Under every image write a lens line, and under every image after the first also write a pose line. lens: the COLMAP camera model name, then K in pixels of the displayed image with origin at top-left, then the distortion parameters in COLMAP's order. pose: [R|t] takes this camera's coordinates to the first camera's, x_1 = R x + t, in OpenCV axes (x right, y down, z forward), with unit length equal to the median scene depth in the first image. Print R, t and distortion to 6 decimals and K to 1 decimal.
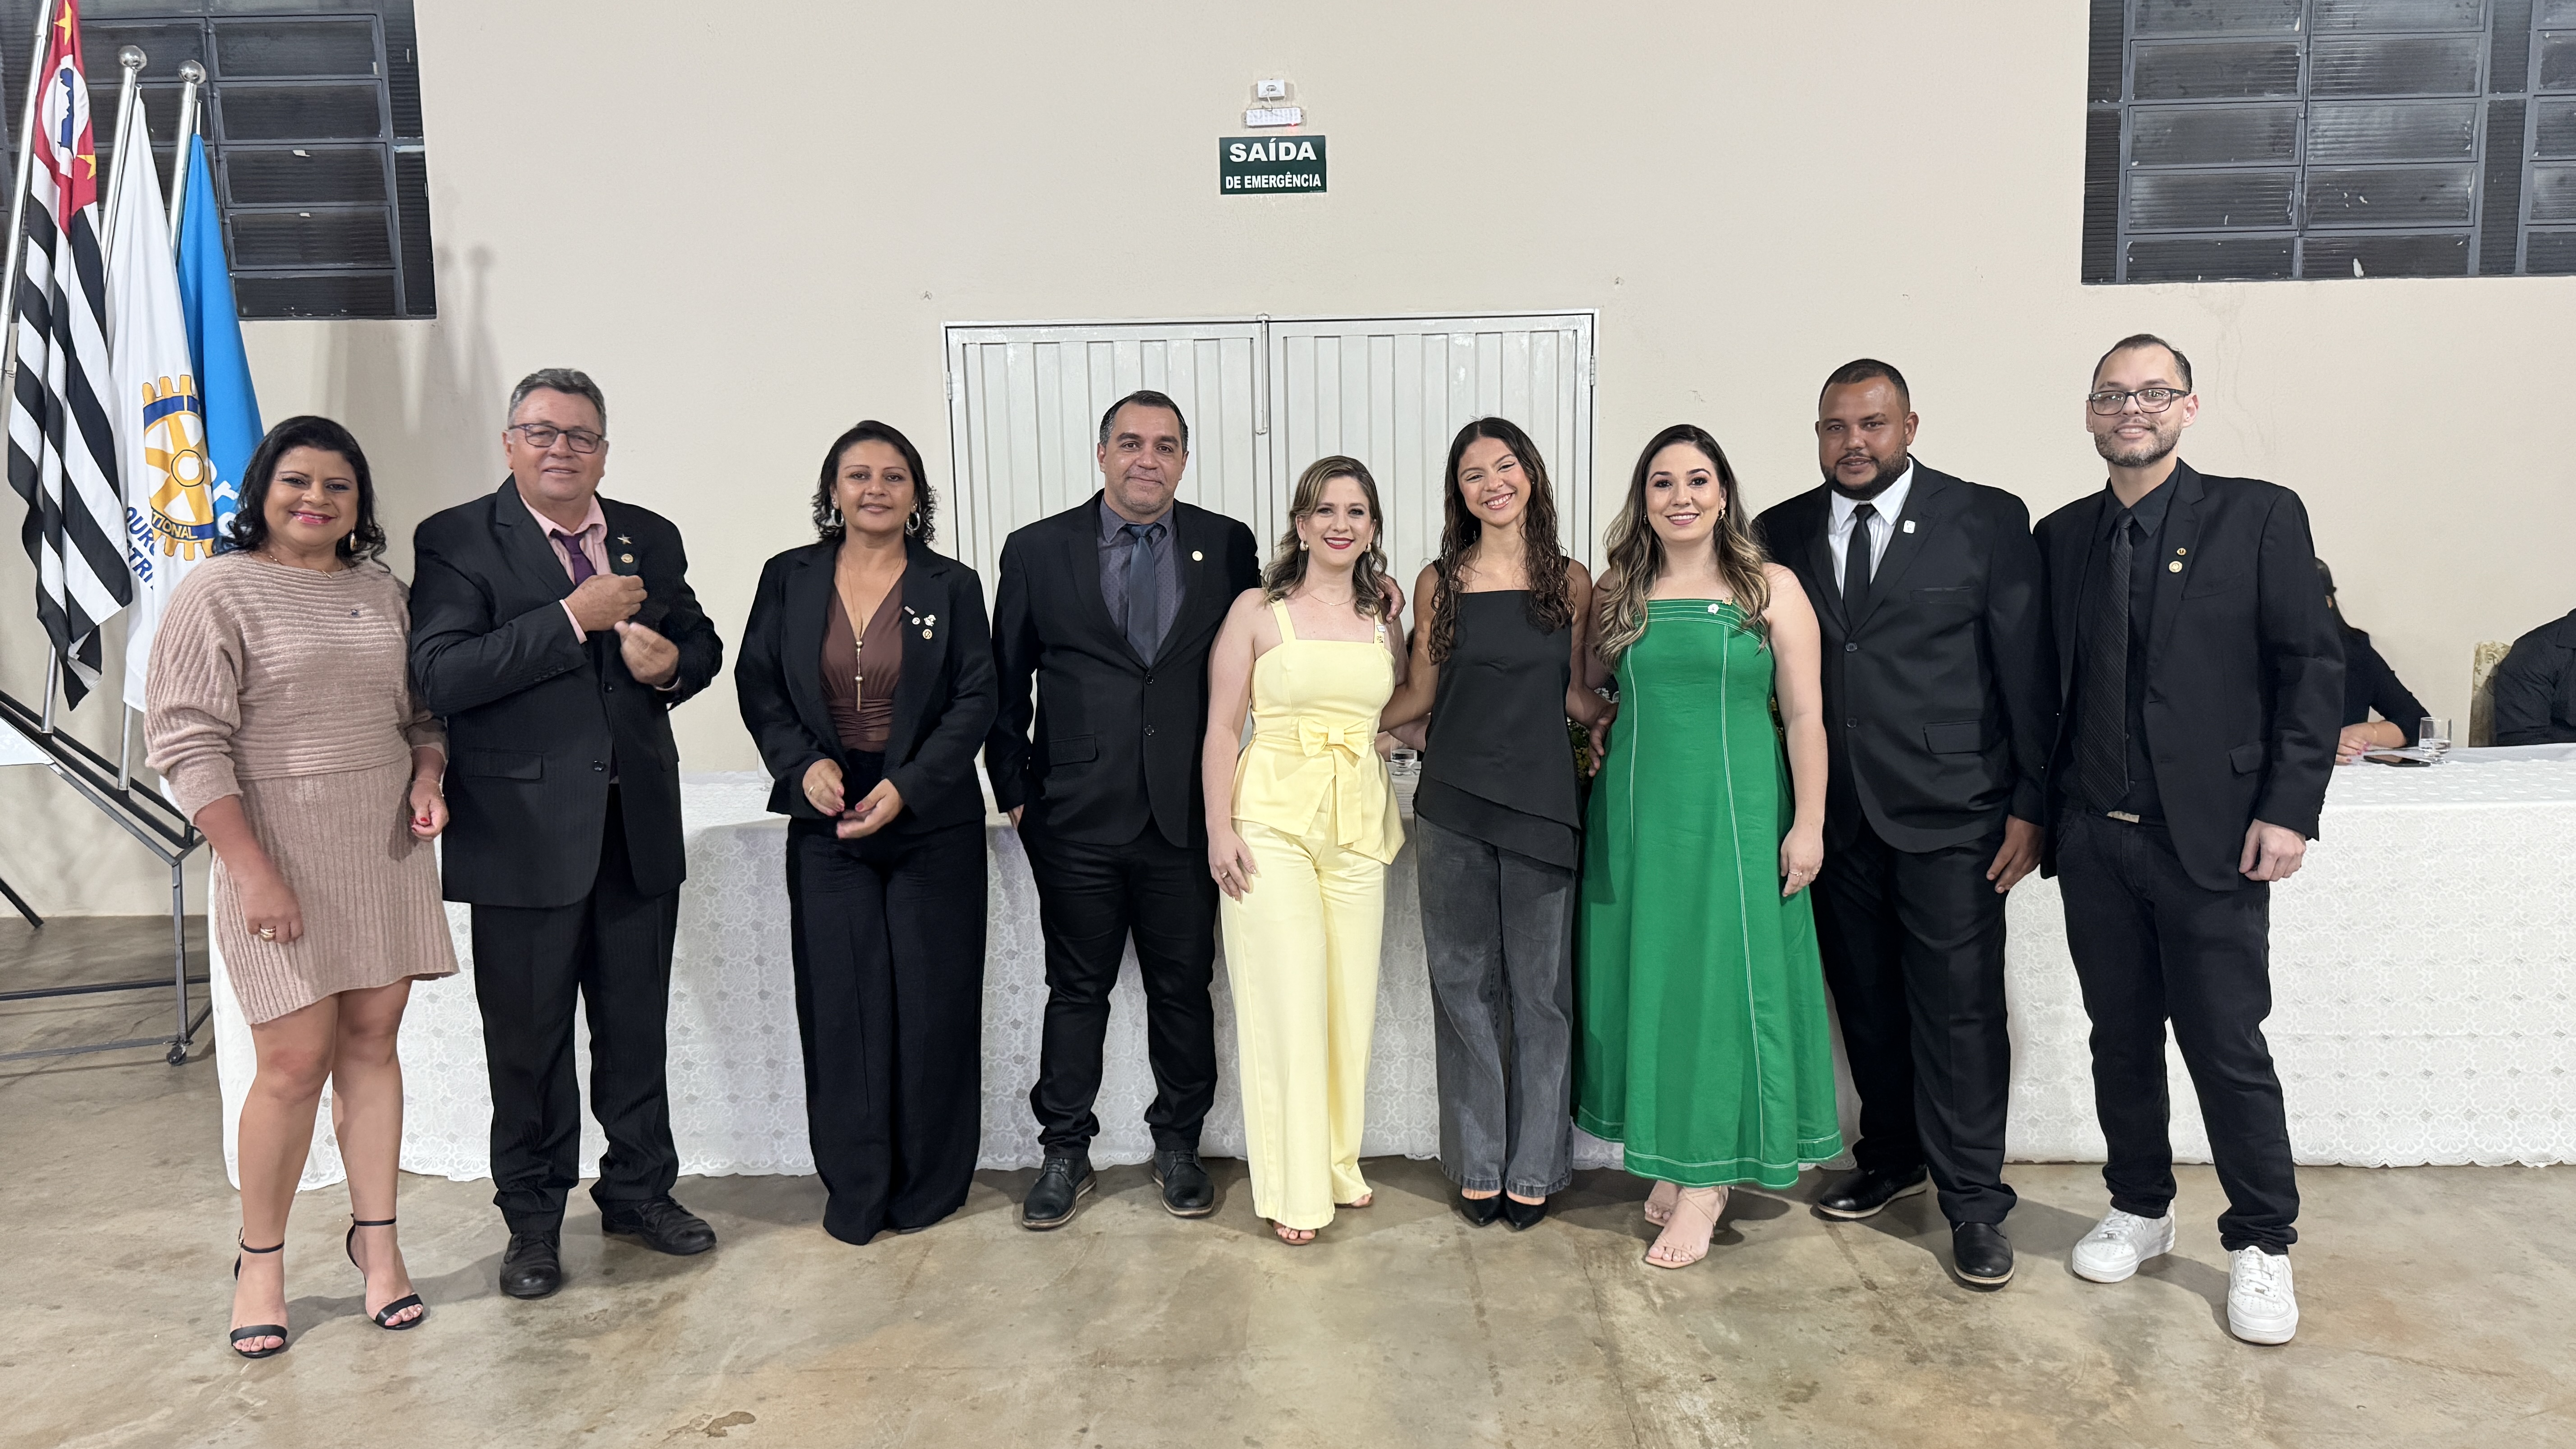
lens RADIAL K [[1939.2, 0, 1286.4], [0, 1939.2, 736.9], [0, 0, 1]] dist [0.003640, -0.024245]
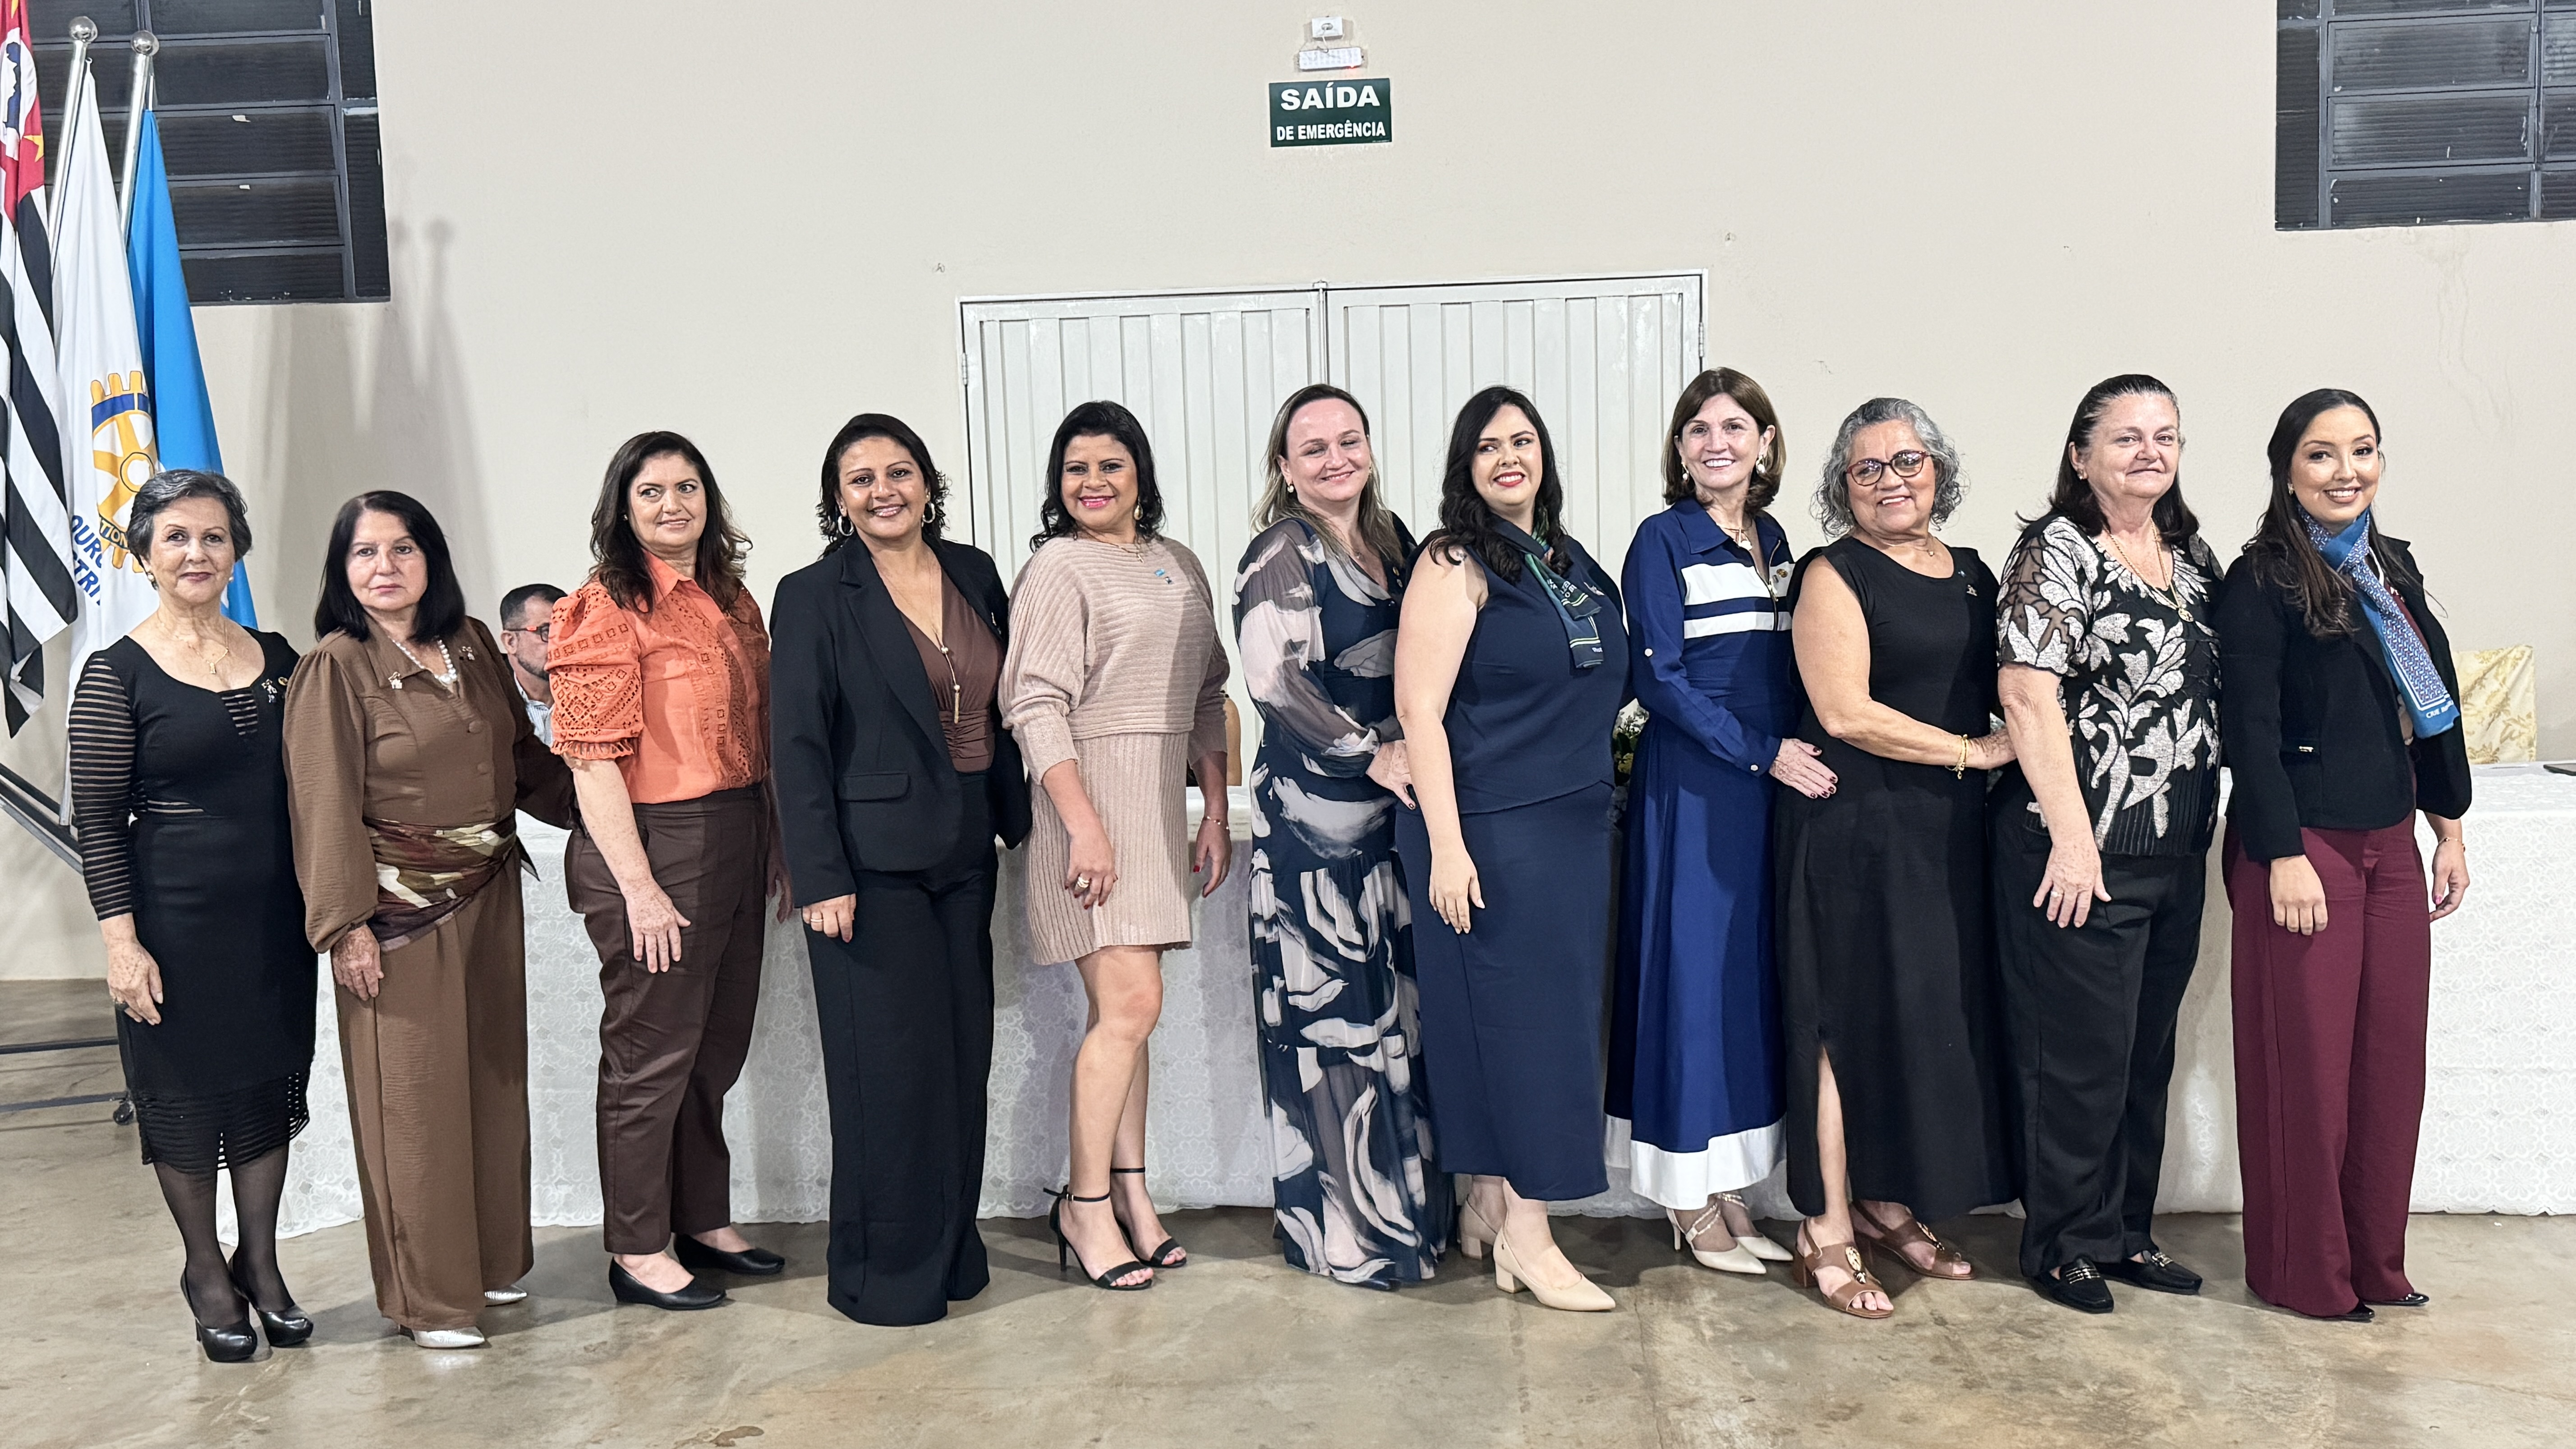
lens RADIAL K [[2535.6, 0, 1274.3], [0, 2535.6, 718.0], [0, 0, 1]] dist [0.004082, 0.000000]
pose [[0.998537, -0.007769, -0.053517, 0.032895], [0.005903, 0.999372, -0.034930, 0.022555], [0.053755, 0.034563, 0.997956, -0.166171]]
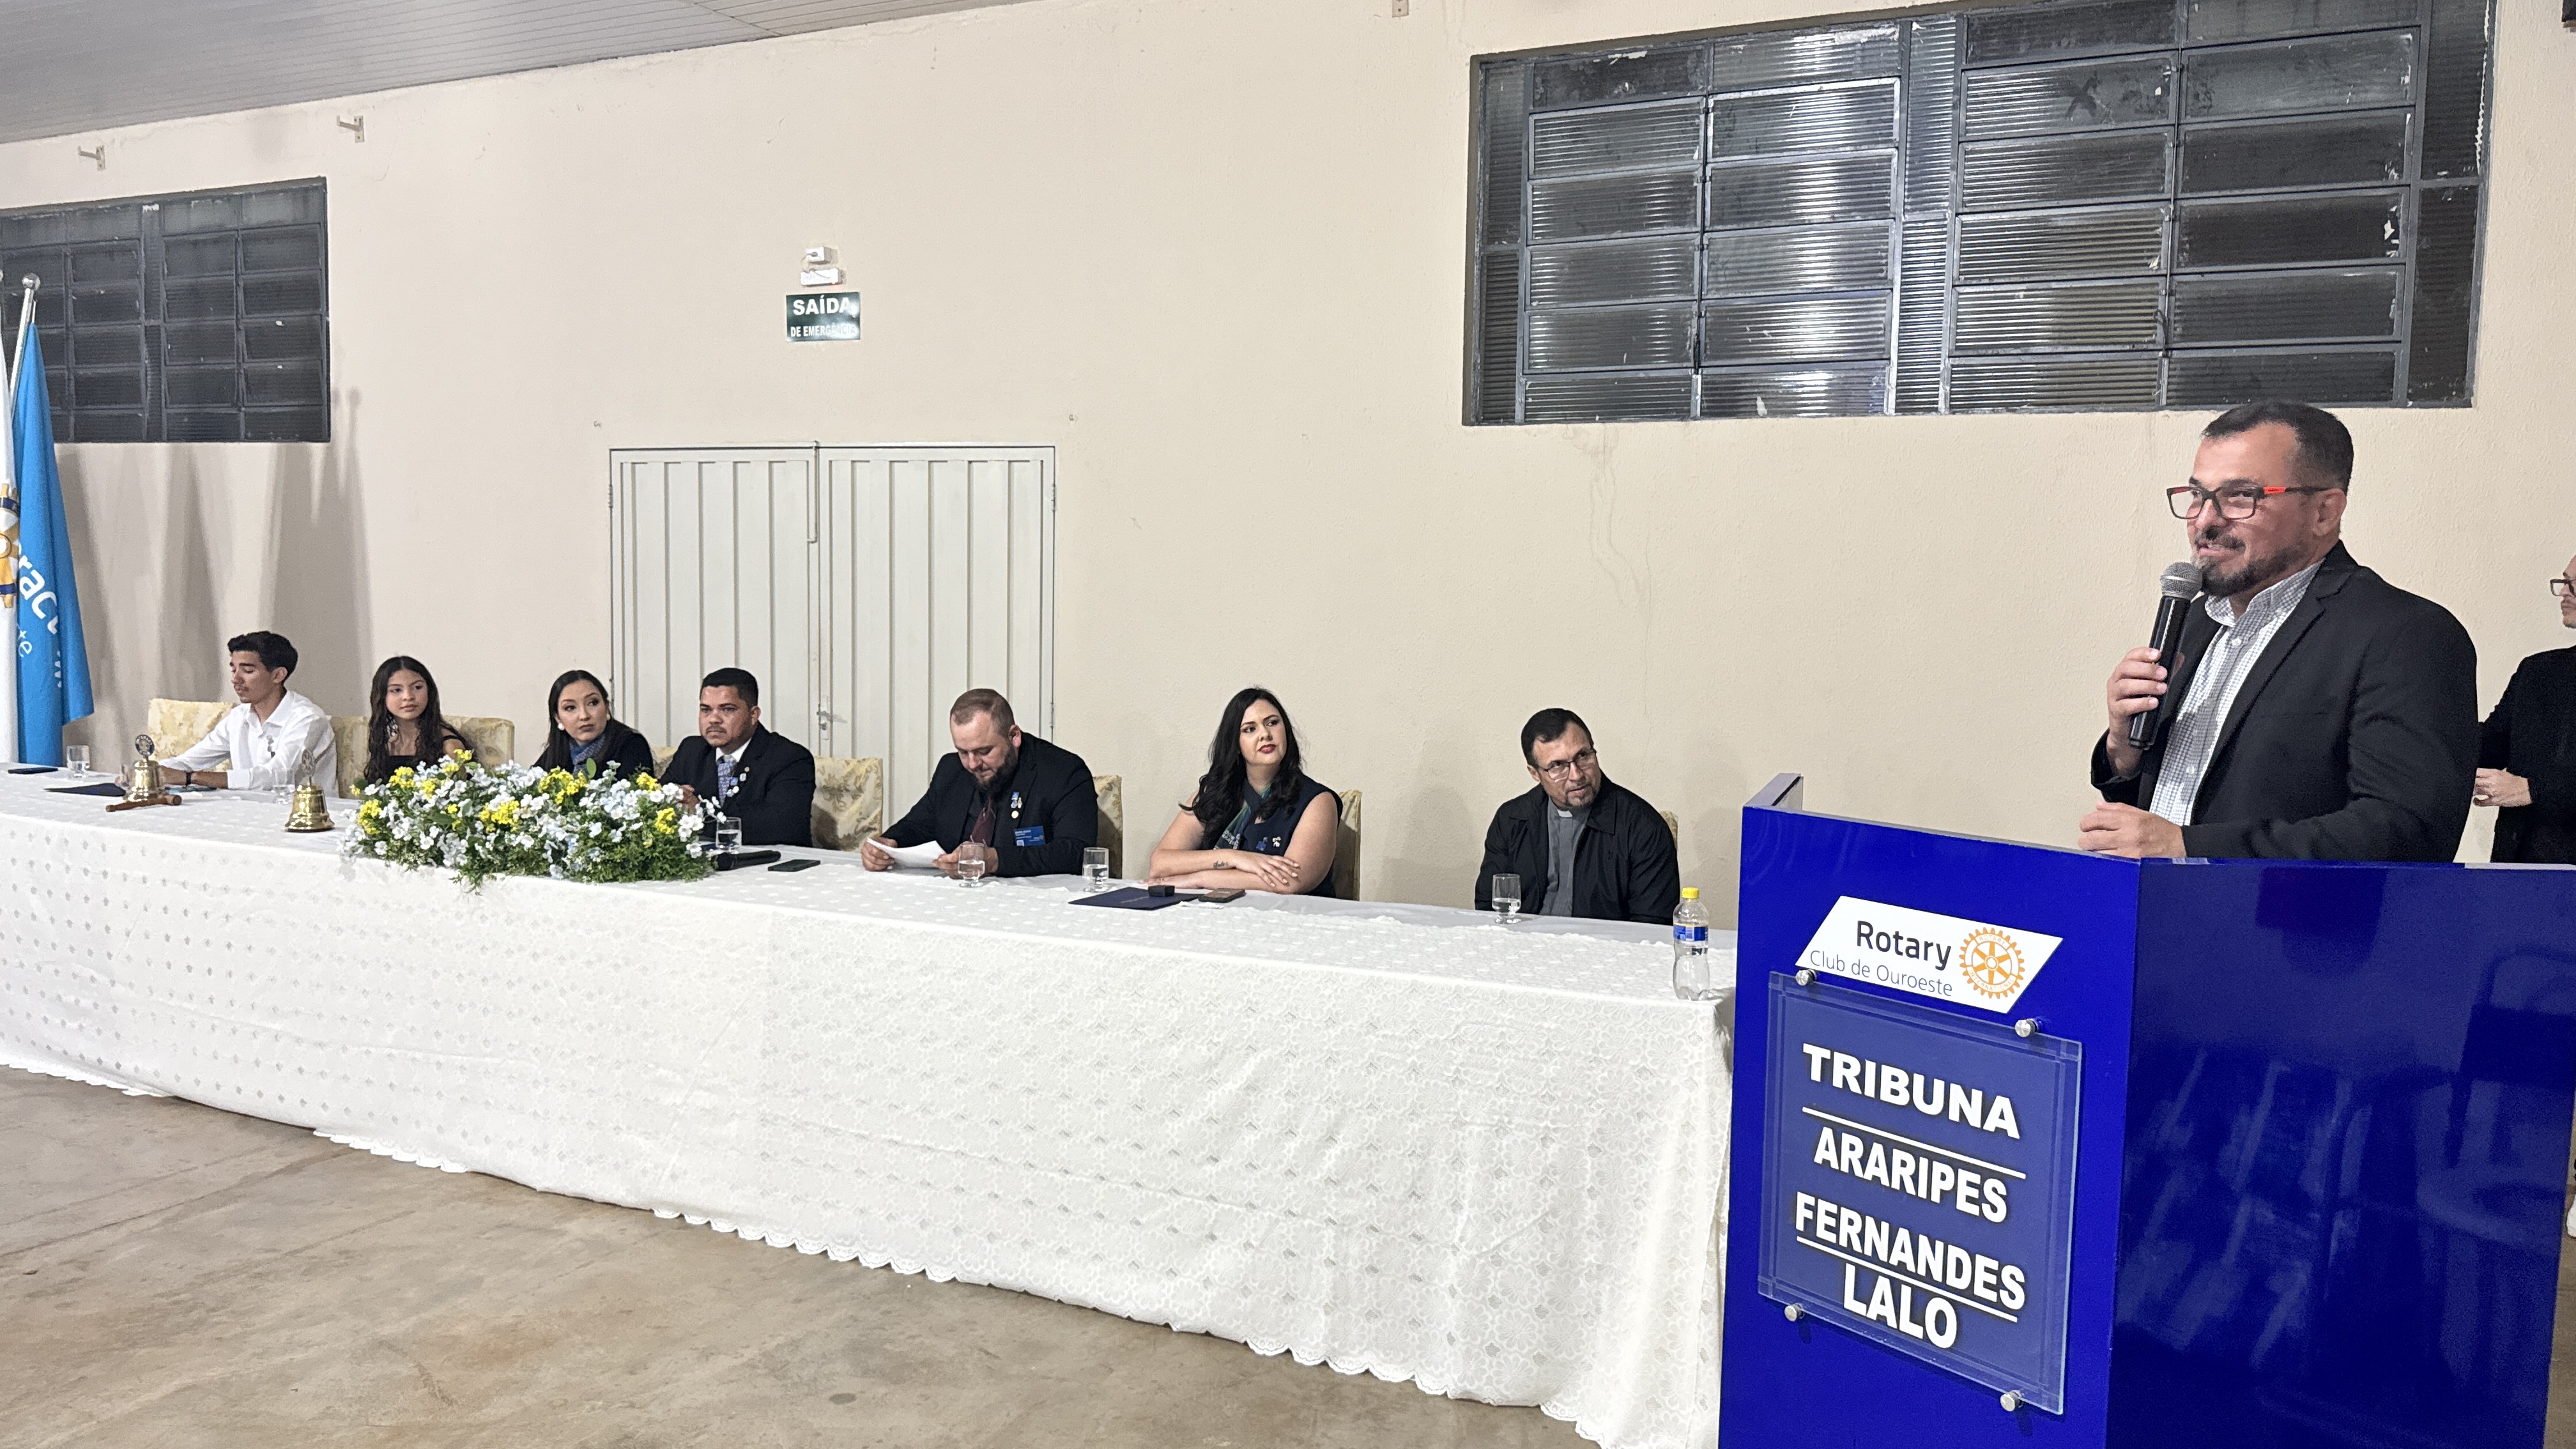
lens RADIAL K [[1939.2, 0, 1299.2], [0, 1939.2, 746.4], [0, 0, 1]] dist [0.003640, -0.024245]
pose [[0.905322, 0.076543, -0.417772, 0.929313], [-0.093340, 0.995436, -0.019891, -0.049453], [0.414342, 0.057003, 0.908334, 0.085572]]
